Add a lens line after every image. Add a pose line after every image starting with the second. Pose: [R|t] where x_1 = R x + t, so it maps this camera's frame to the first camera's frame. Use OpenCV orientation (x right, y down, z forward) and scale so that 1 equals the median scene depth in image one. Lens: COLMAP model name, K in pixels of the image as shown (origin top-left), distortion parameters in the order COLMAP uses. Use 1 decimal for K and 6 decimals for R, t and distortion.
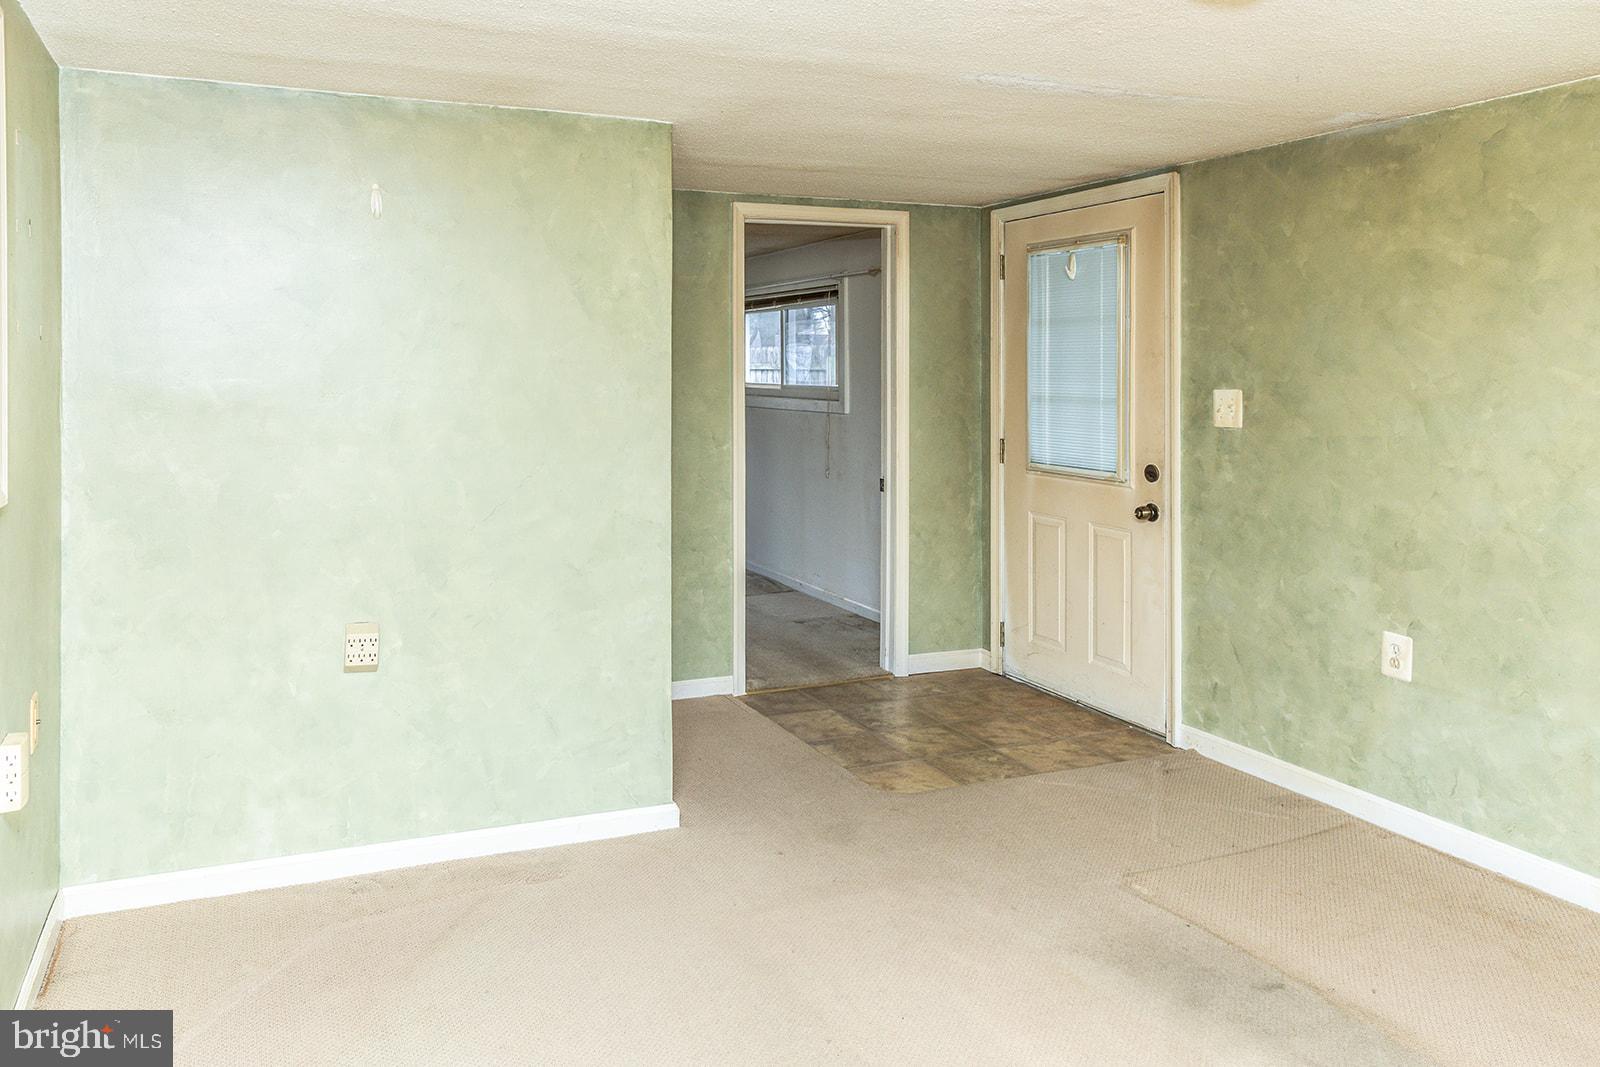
lens RADIAL K [[1077.0, 0, 799.8], [0, 1077.0, 374.0], [0, 0, 1]] dist [0.005068, 0.002051]
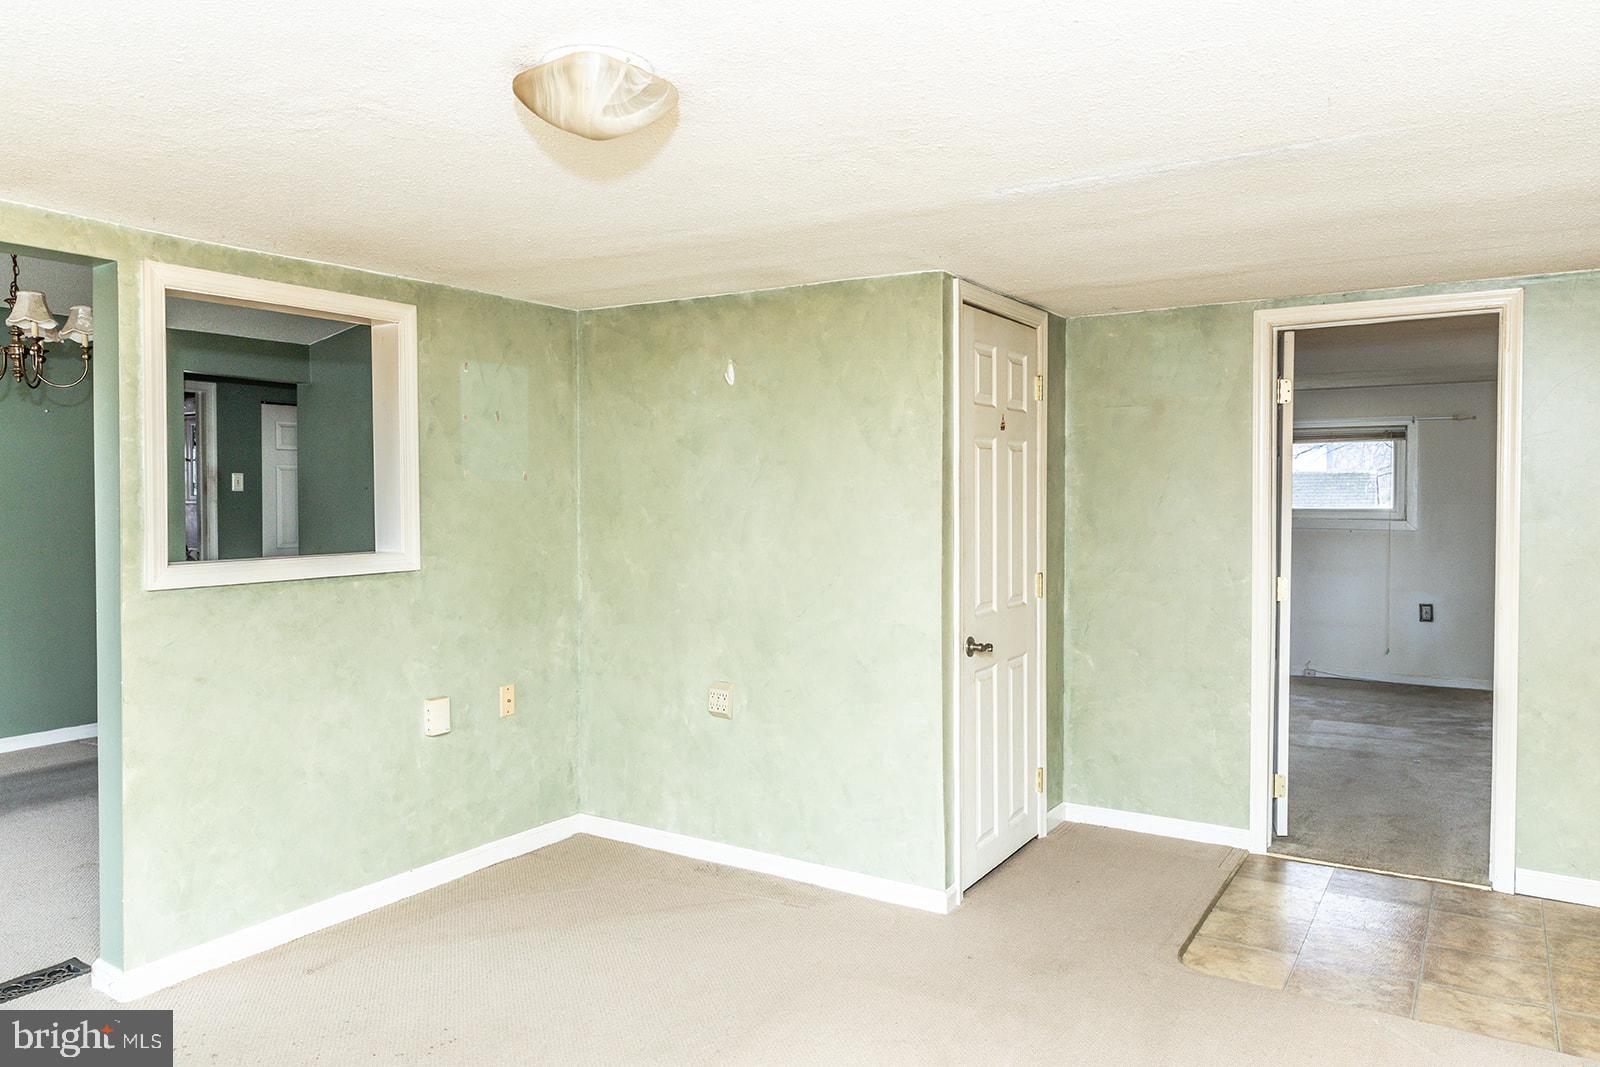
lens RADIAL K [[1081.1, 0, 808.2], [0, 1081.1, 525.9], [0, 0, 1]] dist [0.014101, 0.001190]
pose [[0.616249, 0.021747, -0.787251, 0.698132], [-0.001376, 0.999647, 0.026537, -0.003917], [0.787550, -0.015271, 0.616062, 0.229198]]
